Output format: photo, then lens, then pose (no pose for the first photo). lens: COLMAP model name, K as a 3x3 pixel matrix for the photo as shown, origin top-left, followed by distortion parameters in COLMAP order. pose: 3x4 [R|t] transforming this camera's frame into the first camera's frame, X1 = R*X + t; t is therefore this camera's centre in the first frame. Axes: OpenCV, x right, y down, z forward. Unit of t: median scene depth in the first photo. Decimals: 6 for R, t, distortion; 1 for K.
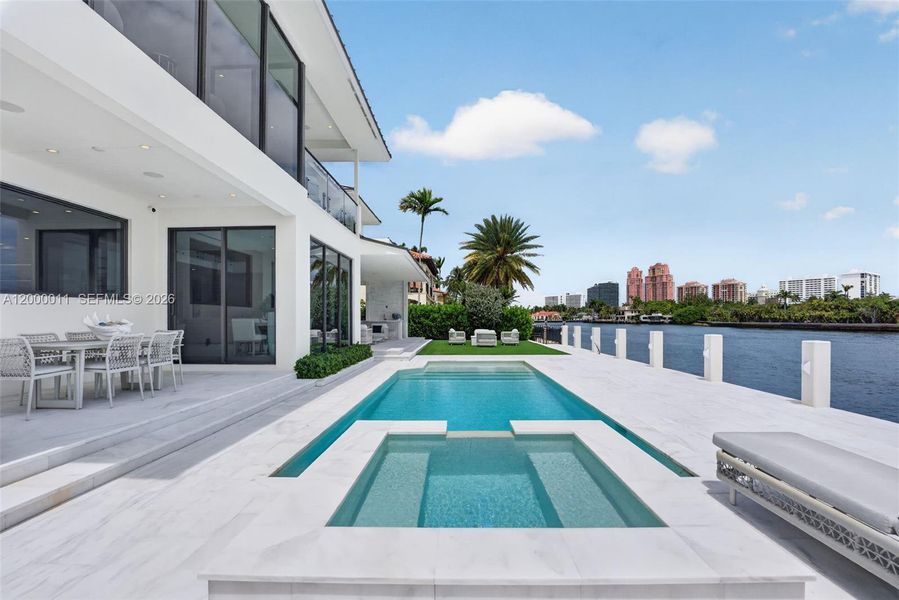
lens RADIAL K [[393.8, 0, 449.1], [0, 393.8, 313.3], [0, 0, 1]] dist [-0.002136, -0.000335]
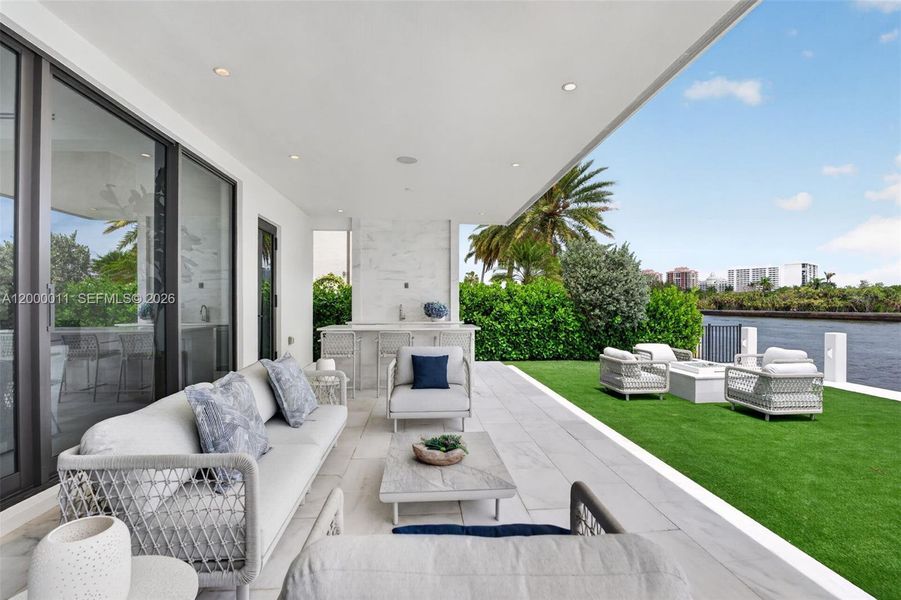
lens RADIAL K [[408.0, 0, 450.5], [0, 408.0, 300.0], [0, 0, 1]] dist [-0.002000, -0.000099]
pose [[0.994825, 0.004950, 0.101483, -0.156664], [-0.005133, 0.999986, 0.001543, -0.002981], [-0.101474, -0.002056, 0.994836, 0.603007]]
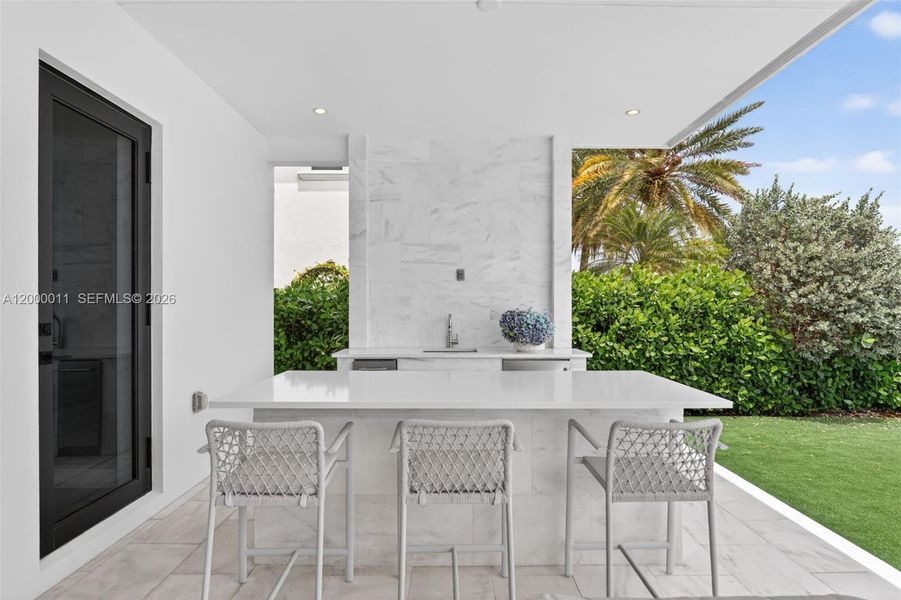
lens RADIAL K [[503.7, 0, 450.5], [0, 503.7, 300.0], [0, 0, 1]] dist [0.001718, 0.000316]
pose [[0.999720, 0.003424, 0.023410, -0.169289], [-0.003495, 0.999989, 0.002987, -0.005174], [-0.023399, -0.003068, 0.999721, 0.768238]]
